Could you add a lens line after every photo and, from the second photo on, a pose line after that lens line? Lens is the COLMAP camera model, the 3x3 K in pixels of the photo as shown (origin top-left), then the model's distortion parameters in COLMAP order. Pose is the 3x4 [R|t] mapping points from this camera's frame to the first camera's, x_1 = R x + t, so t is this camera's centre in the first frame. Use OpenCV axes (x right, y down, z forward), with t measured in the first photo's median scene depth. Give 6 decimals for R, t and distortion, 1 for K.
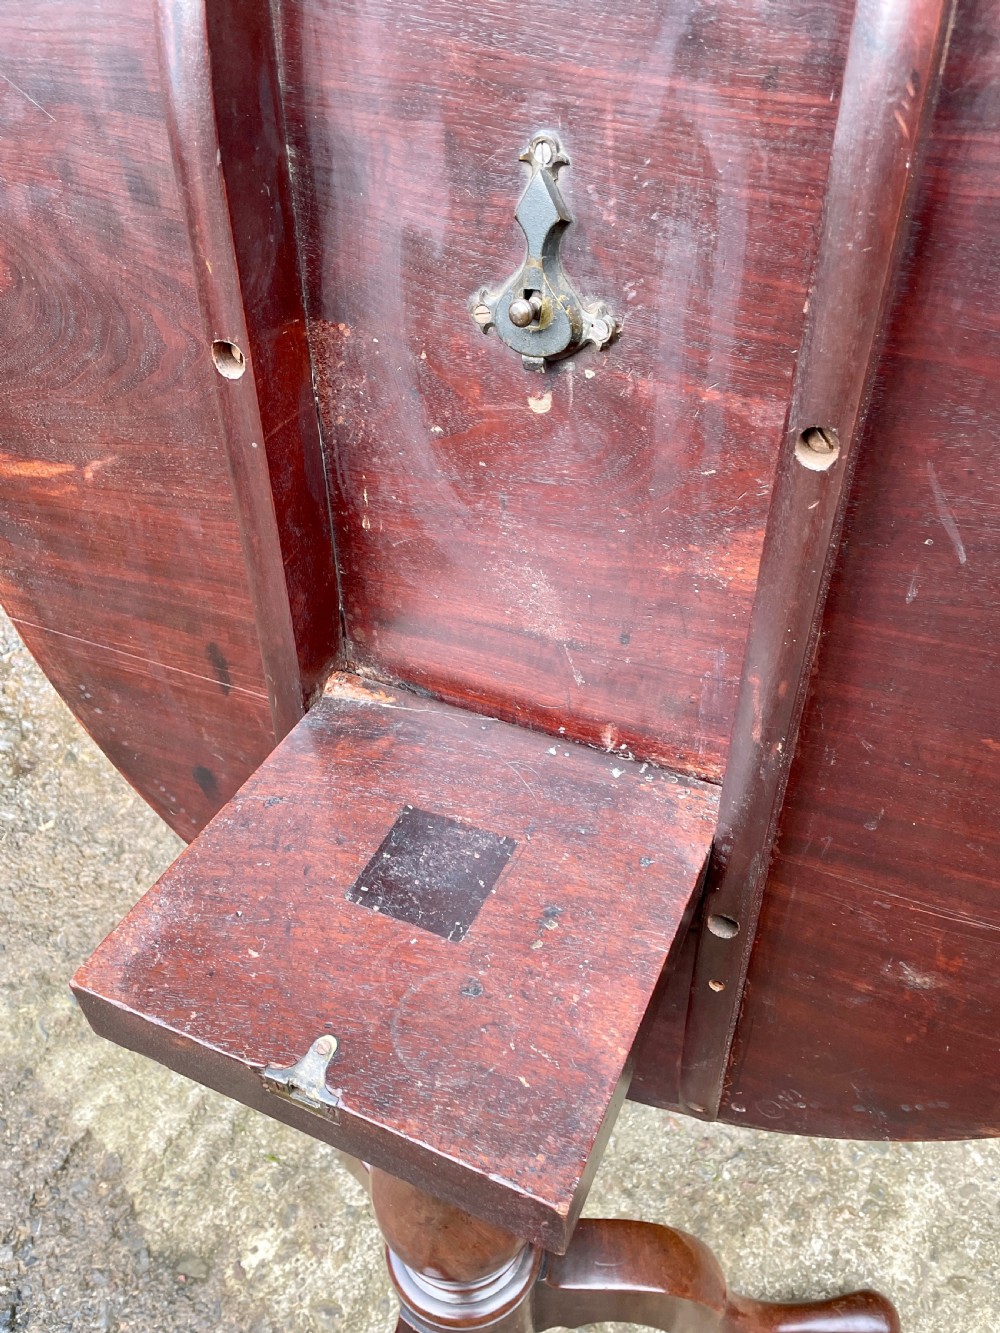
lens RADIAL K [[1017.8, 0, 512.1], [0, 1017.8, 663.3], [0, 0, 1]] dist [0.078370, -0.113914]
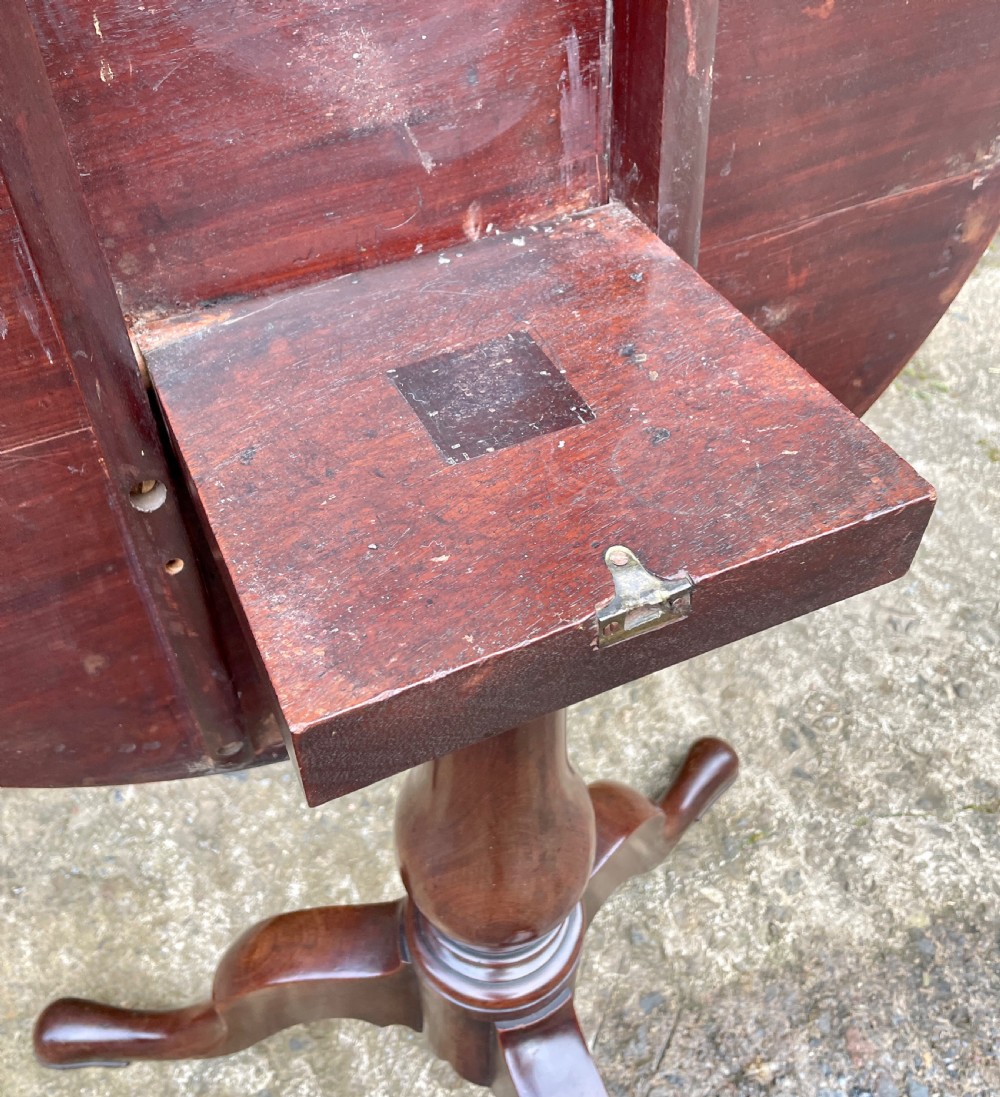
lens RADIAL K [[1097.6, 0, 457.5], [0, 1097.6, 504.8], [0, 0, 1]] dist [0.088881, -0.133096]
pose [[0.670438, -0.523451, 0.525844, -0.272849], [0.498596, 0.842692, 0.203158, 0.039462], [-0.549468, 0.125978, 0.825963, 0.139272]]
